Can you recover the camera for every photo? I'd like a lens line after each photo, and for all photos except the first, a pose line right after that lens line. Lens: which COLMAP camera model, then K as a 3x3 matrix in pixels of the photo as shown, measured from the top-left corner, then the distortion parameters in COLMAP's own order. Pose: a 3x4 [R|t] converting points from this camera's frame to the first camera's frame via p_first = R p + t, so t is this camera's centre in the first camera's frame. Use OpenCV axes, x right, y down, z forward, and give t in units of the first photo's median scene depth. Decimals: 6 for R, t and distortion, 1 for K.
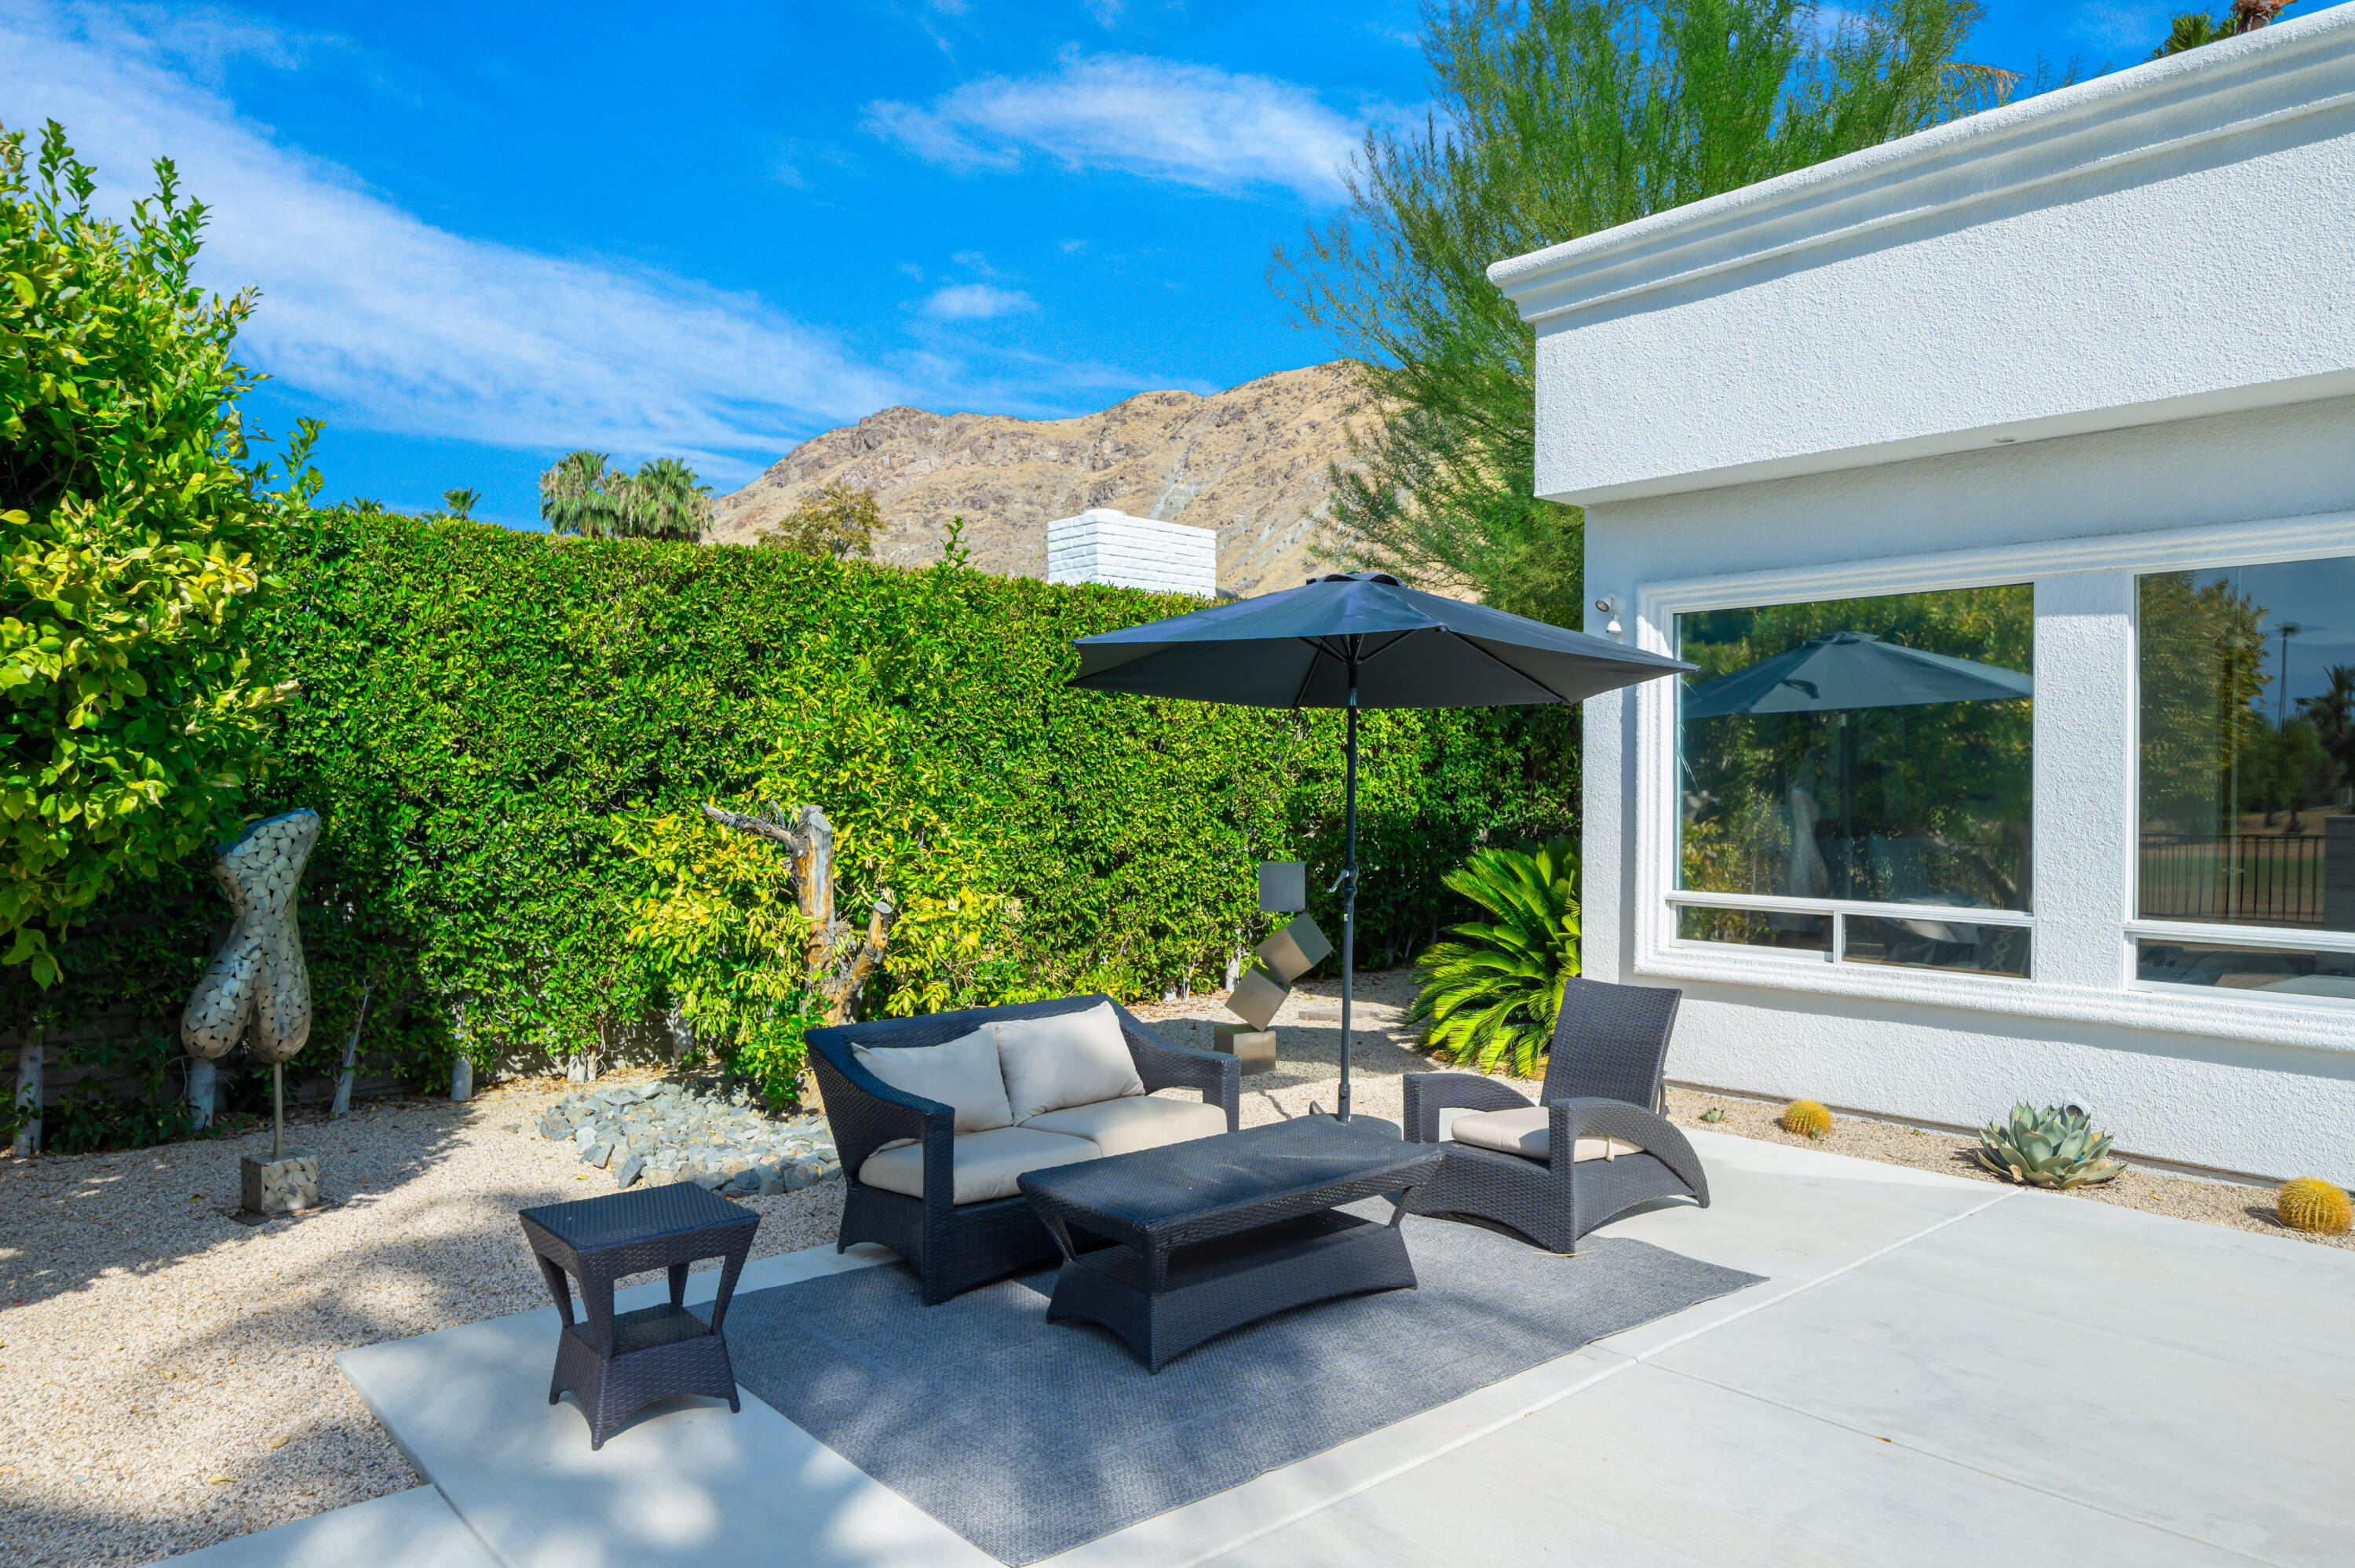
lens RADIAL K [[1551.5, 0, 1162.9], [0, 1551.5, 786.3], [0, 0, 1]] dist [0.004948, -0.001057]
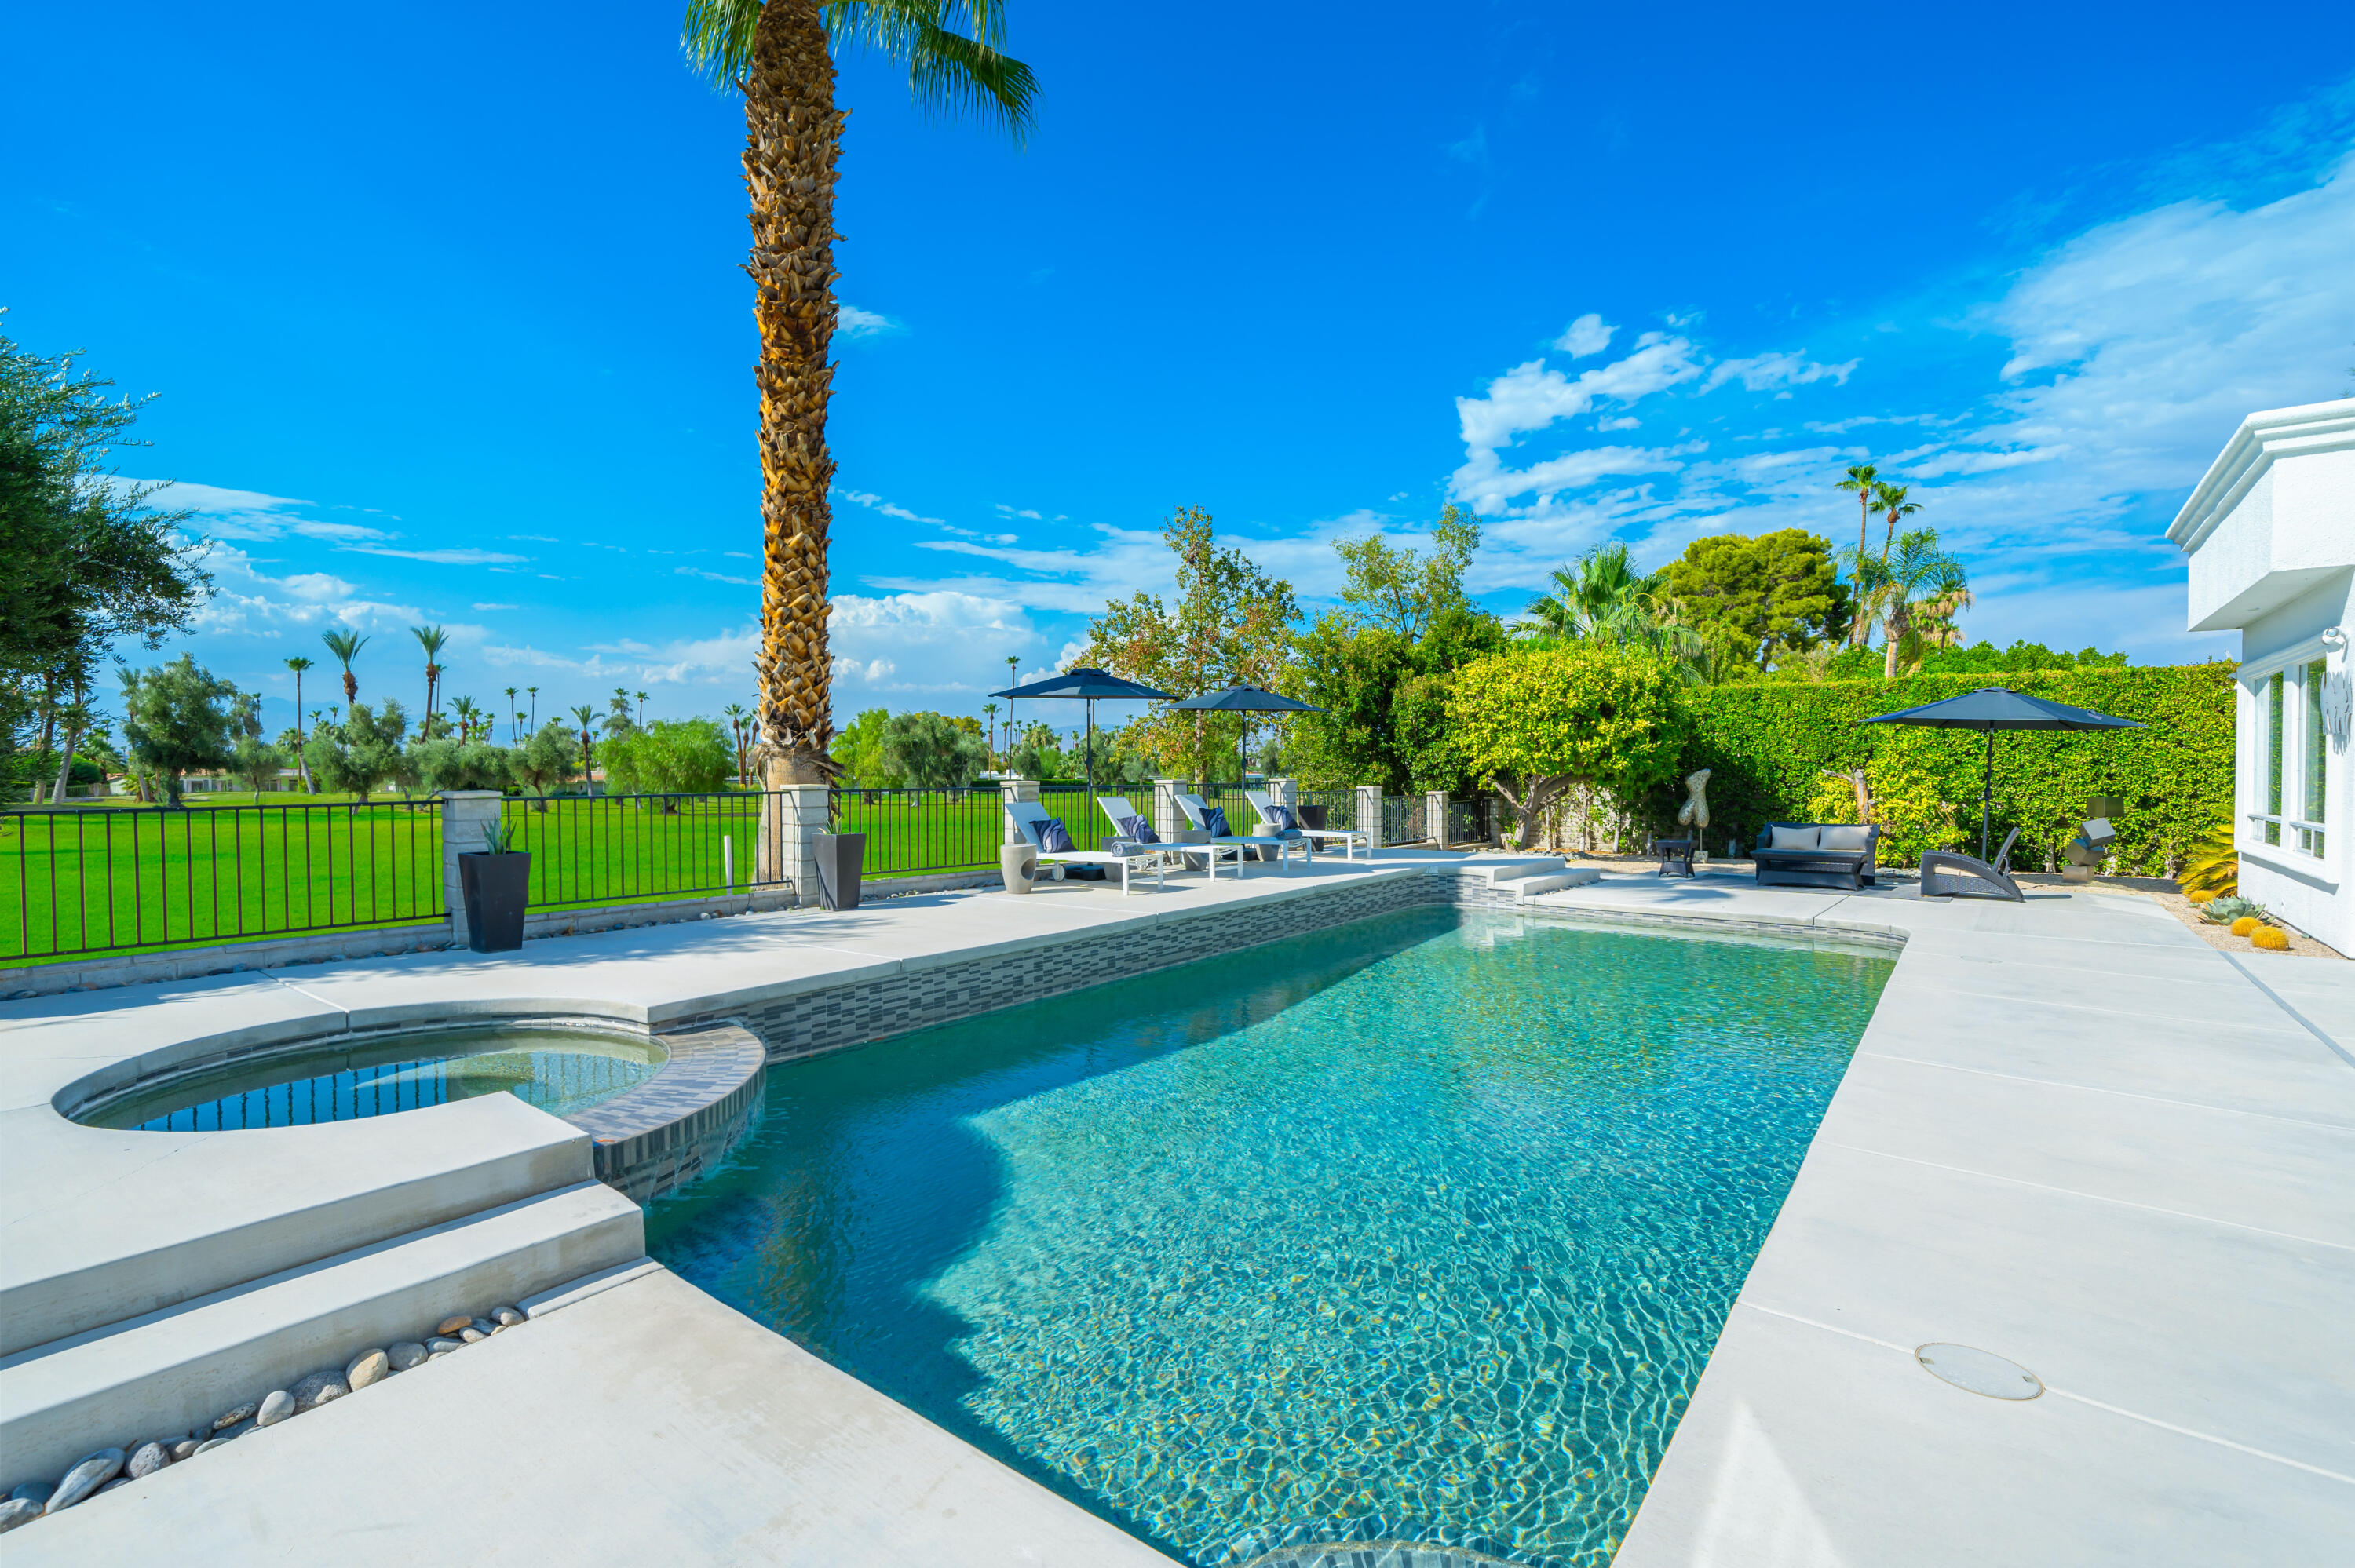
lens RADIAL K [[1063.0, 0, 1157.4], [0, 1063.0, 780.8], [0, 0, 1]] dist [-0.000332, 0.000366]
pose [[0.183878, 0.011508, -0.982882, 1.560669], [-0.005829, 0.999927, 0.010617, 0.019641], [0.982932, 0.003777, 0.183931, -0.772137]]
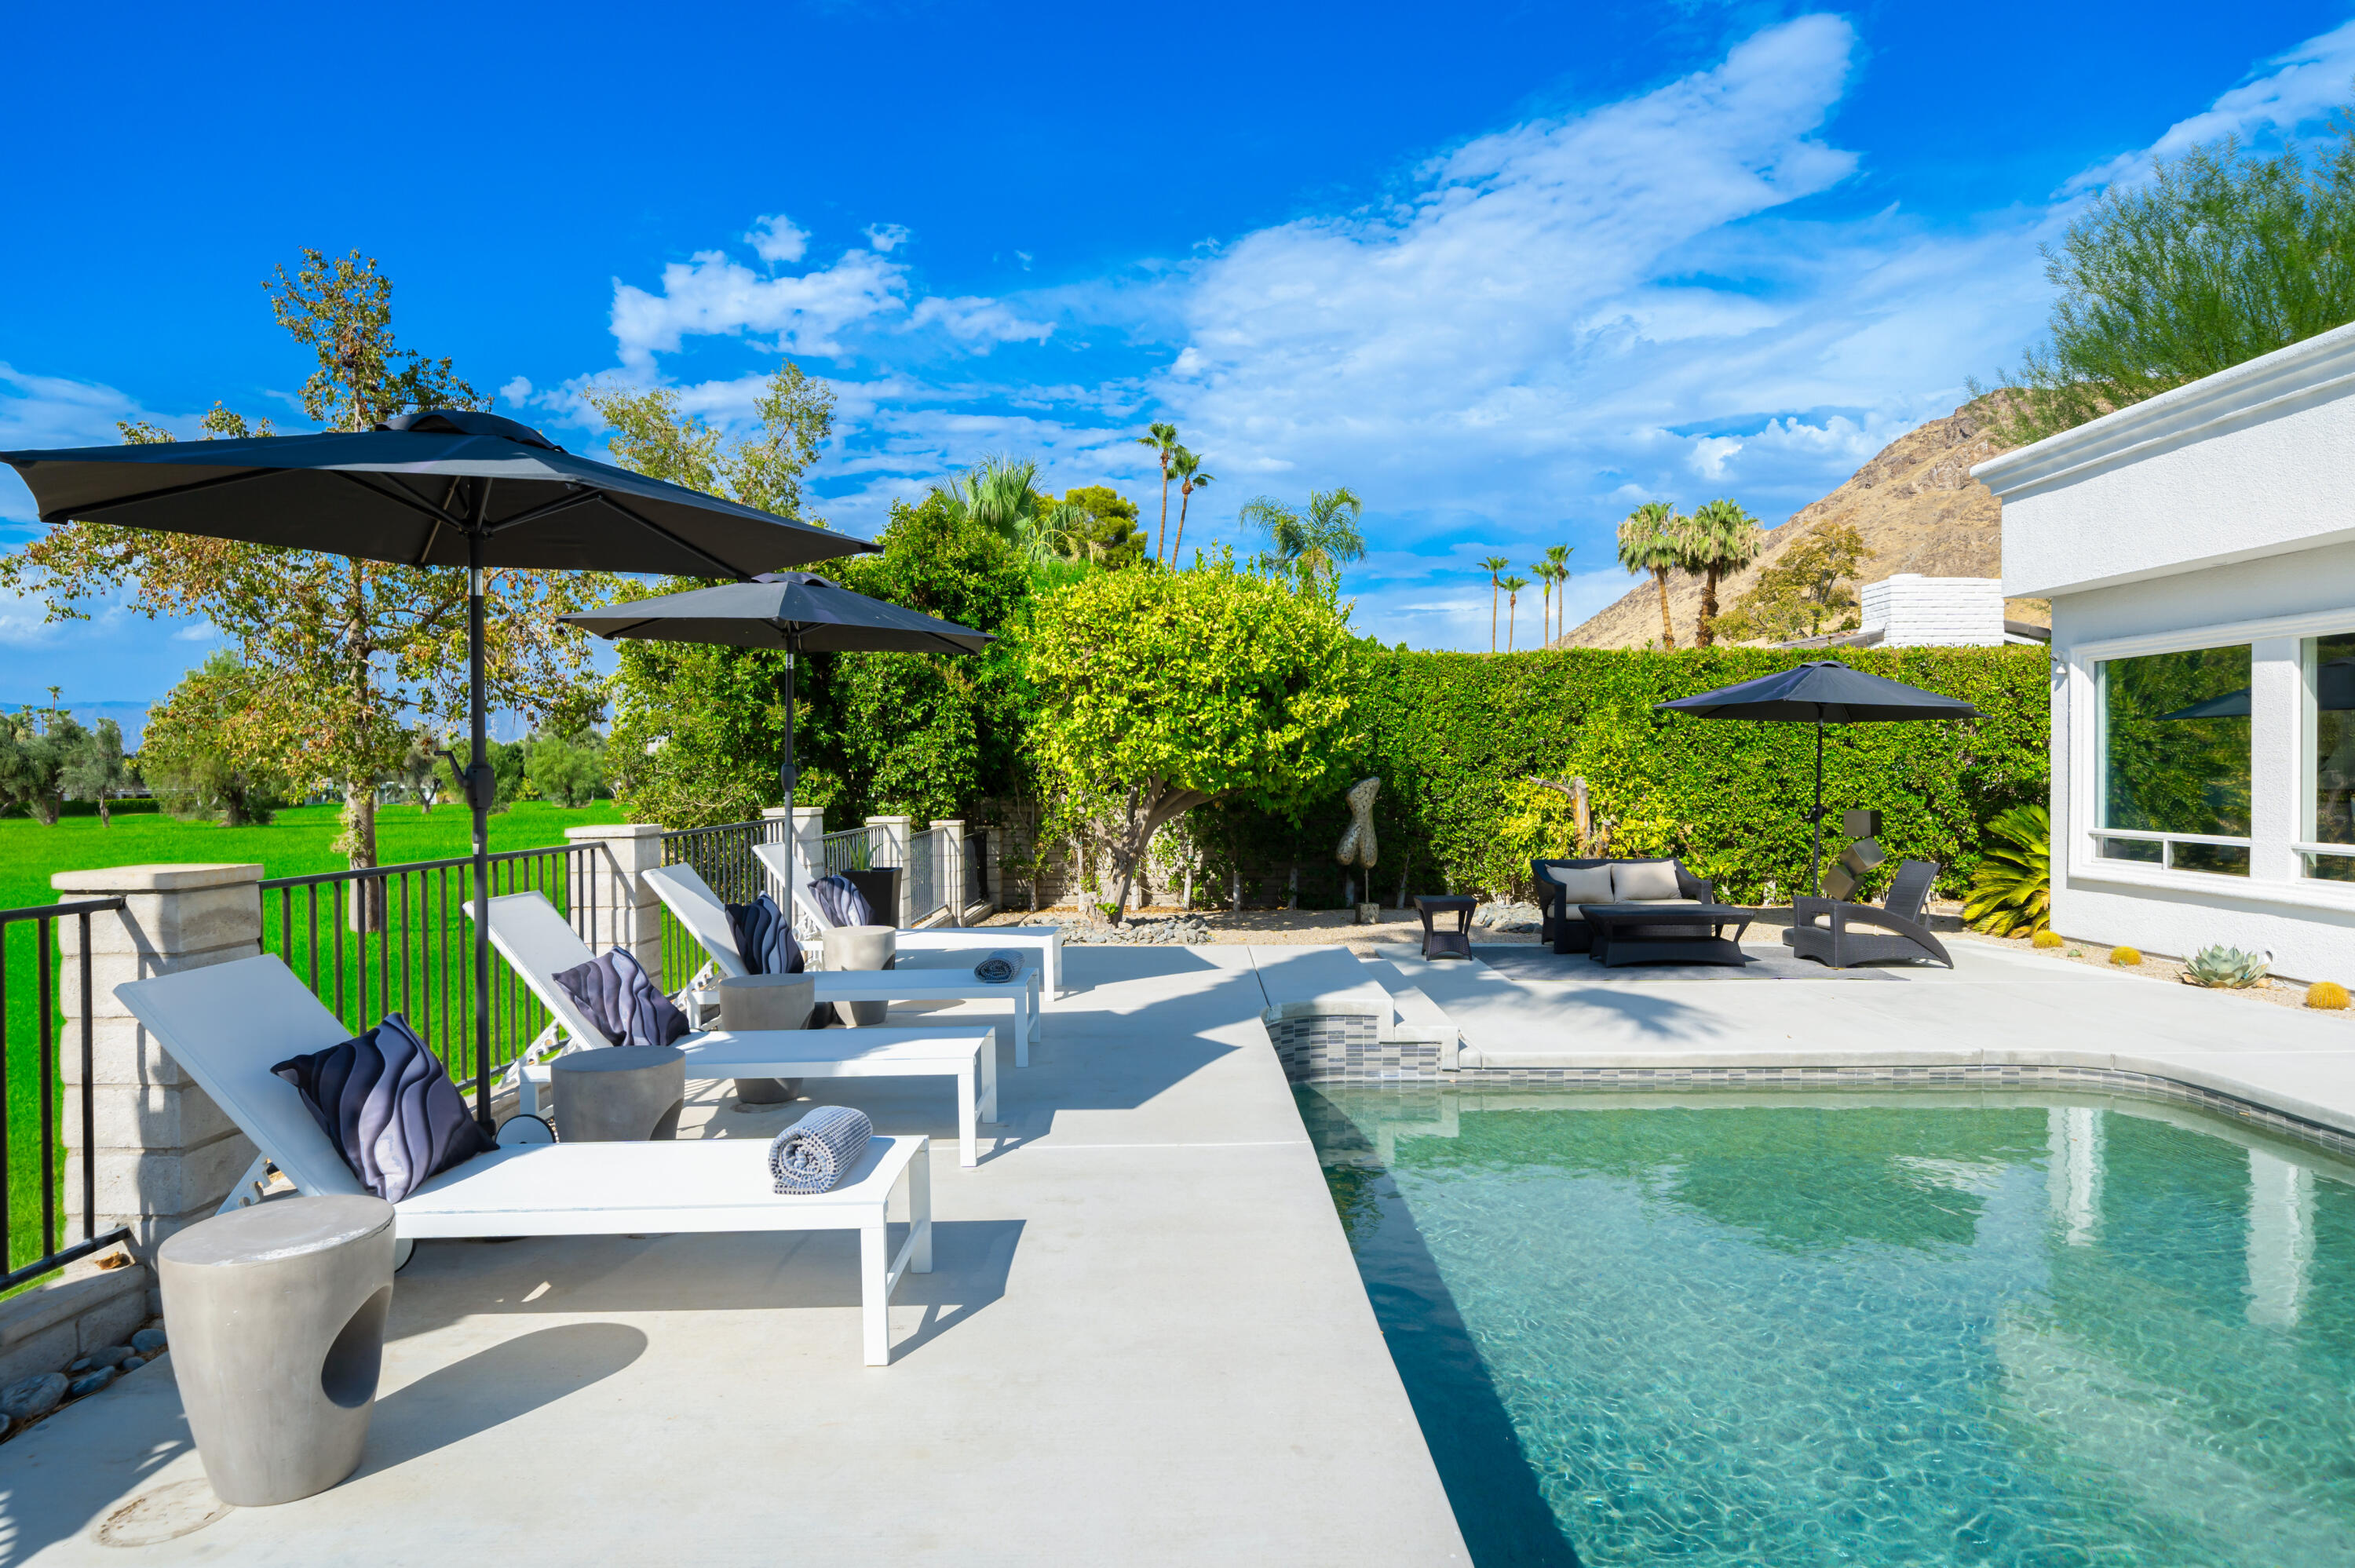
lens RADIAL K [[1357.4, 0, 1160.3], [0, 1357.4, 799.3], [0, 0, 1]] dist [0.002653, -0.000650]
pose [[0.748190, 0.009968, -0.663410, 0.579487], [0.002810, 0.999831, 0.018191, 0.007412], [0.663479, -0.015475, 0.748035, -0.801101]]
